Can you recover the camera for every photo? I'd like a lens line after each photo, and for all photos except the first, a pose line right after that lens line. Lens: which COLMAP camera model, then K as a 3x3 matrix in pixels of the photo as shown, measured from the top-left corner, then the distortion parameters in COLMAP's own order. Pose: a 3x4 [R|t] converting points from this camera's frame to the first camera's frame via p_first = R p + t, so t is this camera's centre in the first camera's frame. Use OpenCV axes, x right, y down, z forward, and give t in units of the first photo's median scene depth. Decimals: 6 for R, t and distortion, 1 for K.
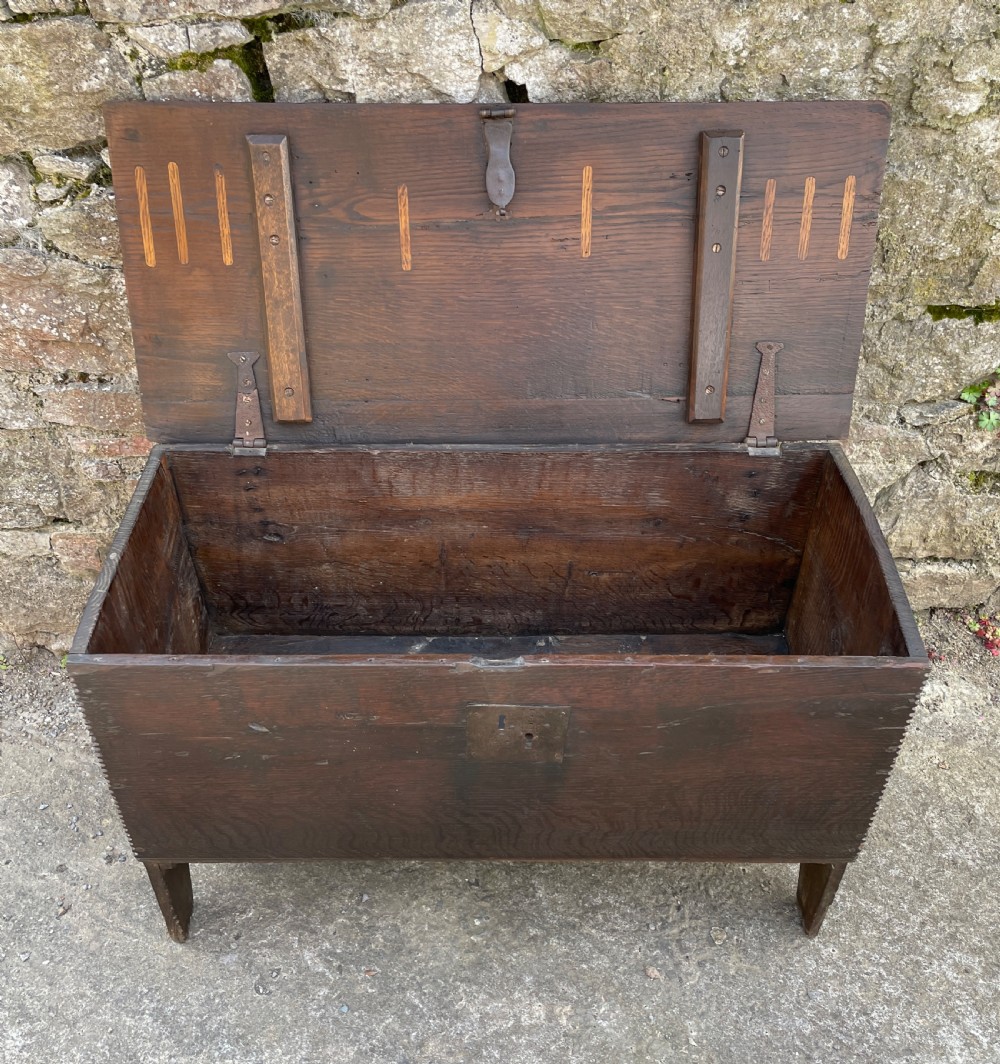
lens RADIAL K [[1090.1, 0, 511.4], [0, 1090.1, 538.8], [0, 0, 1]] dist [0.083205, -0.117816]
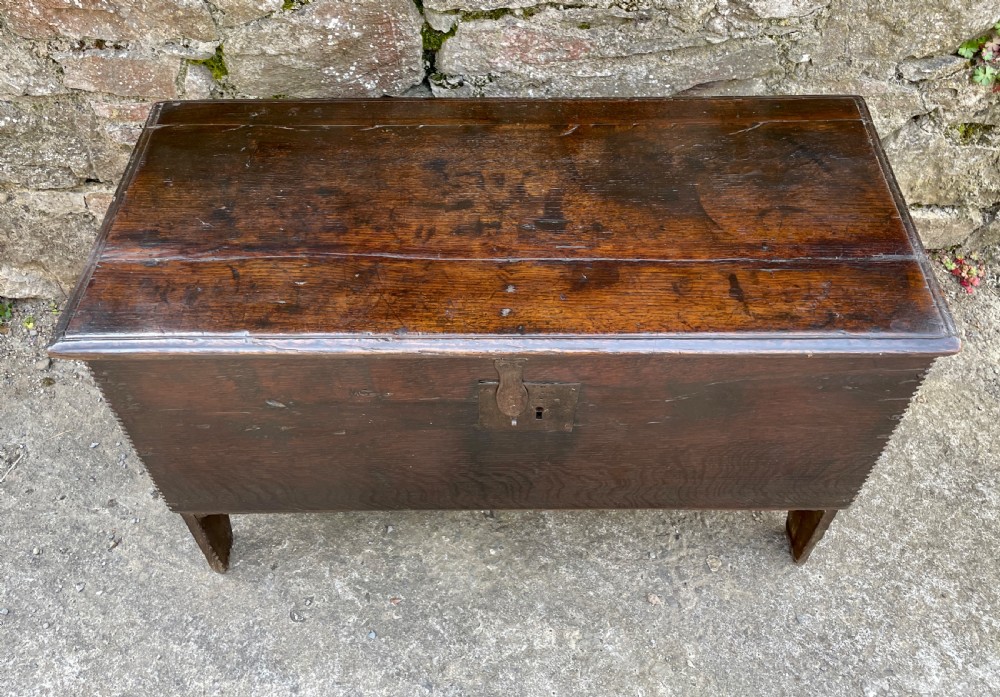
lens RADIAL K [[913.3, 0, 512.7], [0, 913.3, 270.8], [0, 0, 1]] dist [0.090256, -0.122465]
pose [[0.999922, -0.009177, -0.008442, -0.000777], [0.010164, 0.992044, 0.125483, -0.043661], [0.007223, -0.125559, 0.992060, 0.129211]]
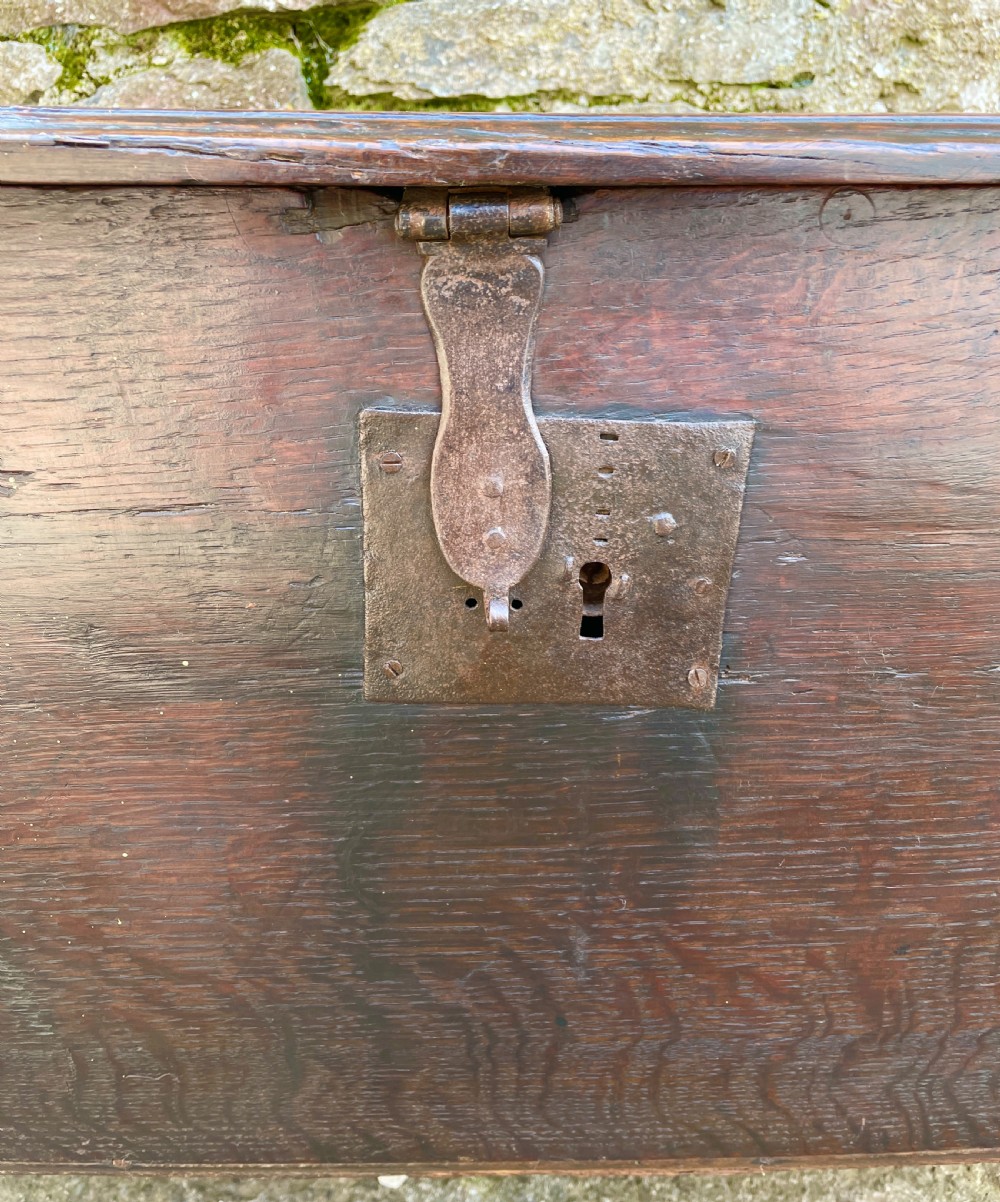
lens RADIAL K [[1026.5, 0, 500.2], [0, 1026.5, 543.1], [0, 0, 1]] dist [0.079572, -0.128385]
pose [[0.999912, -0.012007, 0.005602, -0.007242], [0.013210, 0.936084, -0.351528, 0.207448], [-0.001023, 0.351571, 0.936161, 0.598145]]
